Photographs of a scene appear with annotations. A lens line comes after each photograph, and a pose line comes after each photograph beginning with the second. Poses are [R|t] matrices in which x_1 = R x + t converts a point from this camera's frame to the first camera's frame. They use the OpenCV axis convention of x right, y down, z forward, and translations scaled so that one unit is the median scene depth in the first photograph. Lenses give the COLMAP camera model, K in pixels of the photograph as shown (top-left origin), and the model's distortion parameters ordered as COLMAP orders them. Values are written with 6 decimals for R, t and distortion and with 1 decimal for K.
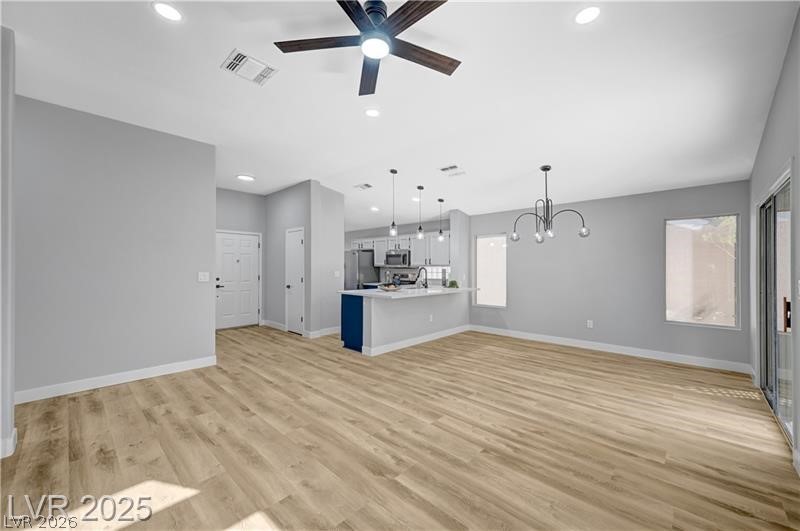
lens RADIAL K [[313.6, 0, 401.2], [0, 313.6, 266.6], [0, 0, 1]] dist [0.006757, 0.000200]
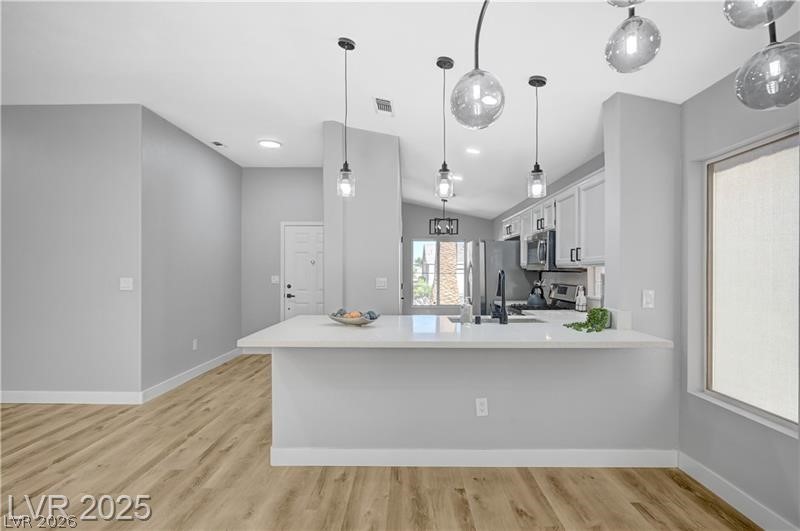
lens RADIAL K [[405.5, 0, 401.5], [0, 405.5, 273.8], [0, 0, 1]] dist [-0.001822, -0.000701]
pose [[0.674682, 0.002619, -0.738103, 0.487850], [0.005436, 0.999949, 0.008518, 0.003405], [0.738088, -0.009759, 0.674634, 0.773437]]
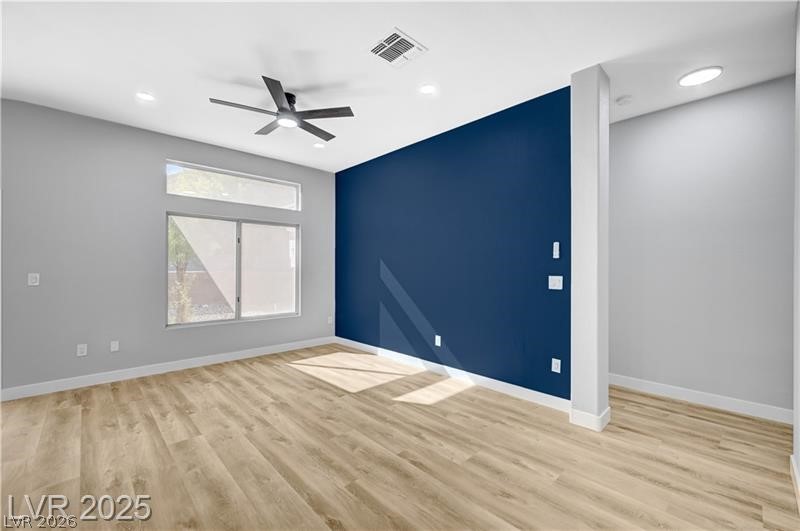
lens RADIAL K [[333.0, 0, 401.8], [0, 333.0, 266.1], [0, 0, 1]] dist [-0.000096, 0.000010]
pose [[-0.998541, -0.003821, 0.053869, -0.322251], [-0.004186, 0.999969, -0.006672, 0.002955], [-0.053842, -0.006888, -0.998526, 1.146665]]
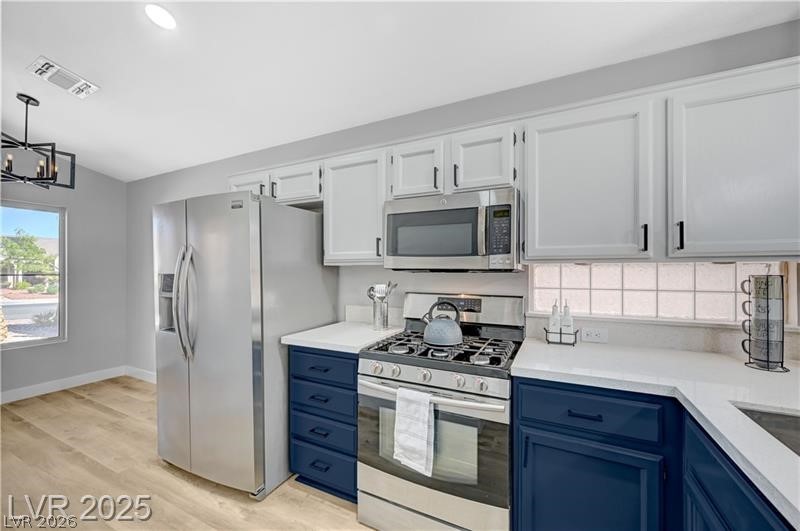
lens RADIAL K [[318.7, 0, 400.0], [0, 318.7, 265.5], [0, 0, 1]] dist [-0.000941, -0.000044]
pose [[0.958291, 0.001006, 0.285791, -0.187614], [0.000569, 0.999985, -0.005428, 0.003400], [-0.285792, 0.005364, 0.958277, 1.338889]]
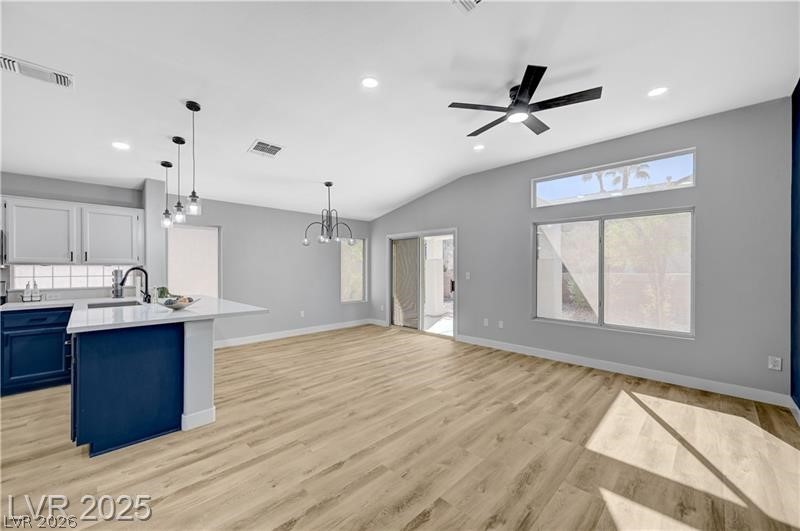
lens RADIAL K [[313.6, 0, 401.2], [0, 313.6, 266.6], [0, 0, 1]] dist [0.006757, 0.000200]
pose [[0.029141, 0.003732, 0.999568, -0.691164], [-0.004772, 0.999982, -0.003595, 0.001340], [-0.999564, -0.004665, 0.029159, 0.664061]]
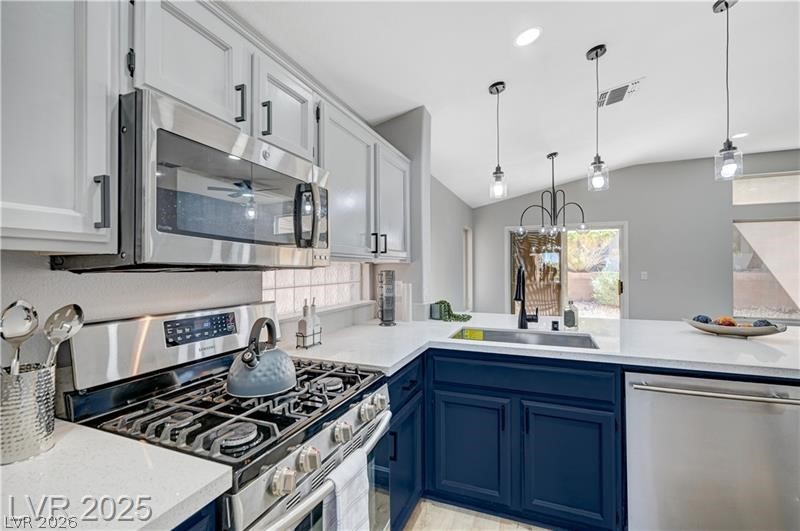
lens RADIAL K [[351.4, 0, 400.4], [0, 351.4, 270.2], [0, 0, 1]] dist [0.000511, 0.000163]
pose [[-0.360110, -0.000329, 0.932910, -0.297102], [0.000983, 0.999999, 0.000732, 0.009676], [-0.932909, 0.001180, -0.360110, 1.693621]]
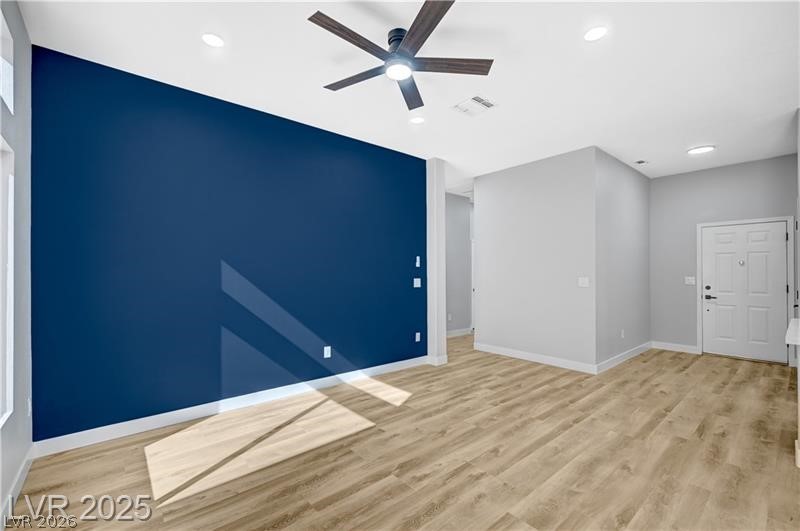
lens RADIAL K [[342.1, 0, 399.7], [0, 342.1, 271.4], [0, 0, 1]] dist [-0.000977, 0.000159]
pose [[-0.115373, -0.007518, -0.993294, 0.483696], [0.006641, 0.999943, -0.008340, 0.003562], [0.993300, -0.007559, -0.115317, 0.505376]]
